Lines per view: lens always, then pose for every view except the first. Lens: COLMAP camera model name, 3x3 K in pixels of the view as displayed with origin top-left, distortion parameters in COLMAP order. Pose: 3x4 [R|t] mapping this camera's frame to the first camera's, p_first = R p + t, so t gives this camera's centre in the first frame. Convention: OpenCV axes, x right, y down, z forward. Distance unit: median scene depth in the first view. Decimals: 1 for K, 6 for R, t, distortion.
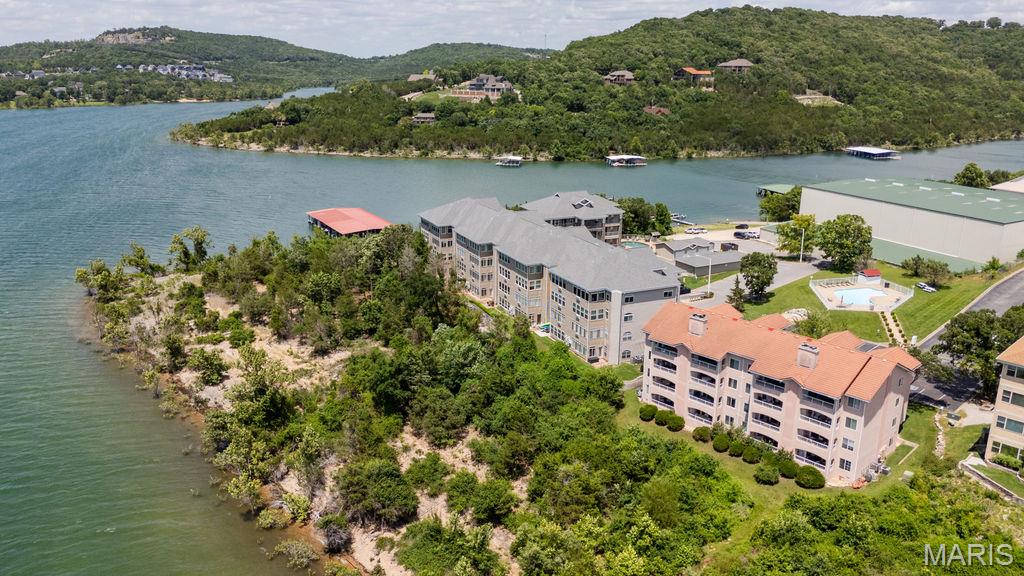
lens RADIAL K [[756.1, 0, 514.7], [0, 756.1, 290.0], [0, 0, 1]] dist [0.064522, -0.056989]
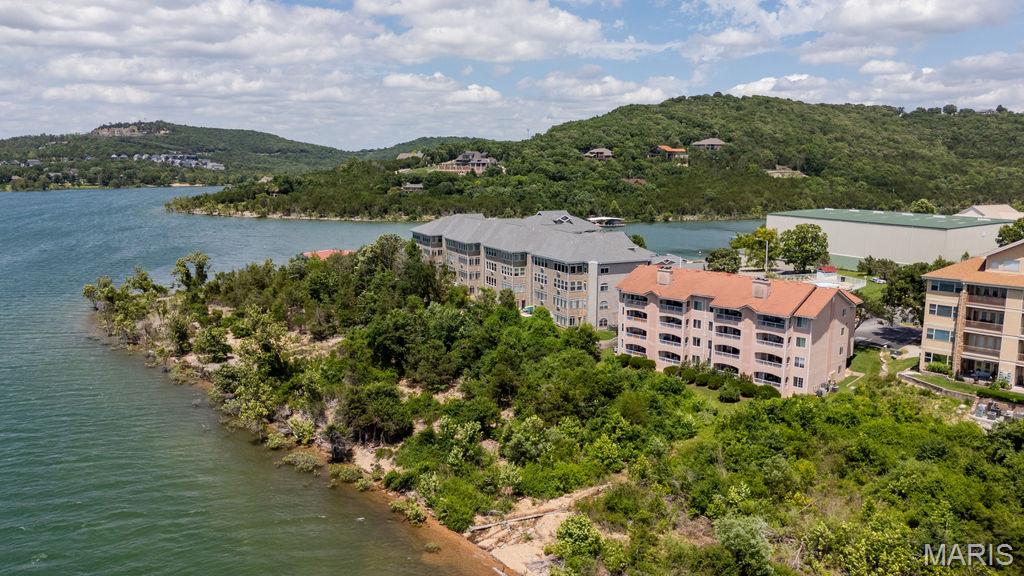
lens RADIAL K [[753.9, 0, 515.2], [0, 753.9, 290.7], [0, 0, 1]] dist [0.077311, -0.078270]
pose [[0.999770, -0.007260, 0.020174, -0.000303], [0.009588, 0.992993, -0.117788, 0.042142], [-0.019177, 0.117954, 0.992834, -0.020730]]
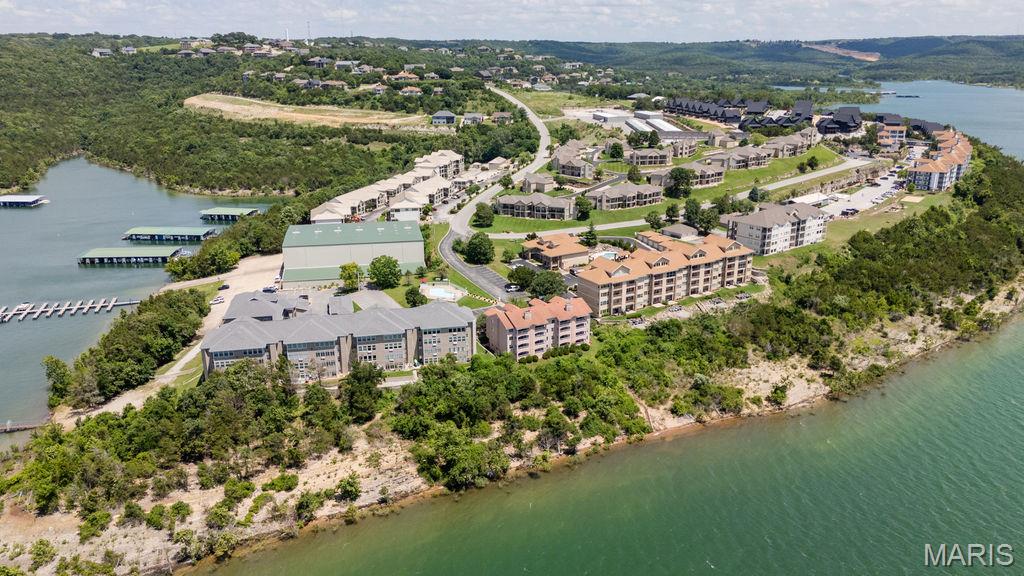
lens RADIAL K [[753.9, 0, 515.2], [0, 753.9, 290.7], [0, 0, 1]] dist [0.077311, -0.078270]
pose [[0.226990, -0.302315, 0.925787, -0.400530], [0.280511, 0.930610, 0.235112, -0.122916], [-0.932625, 0.206326, 0.296042, 0.074071]]
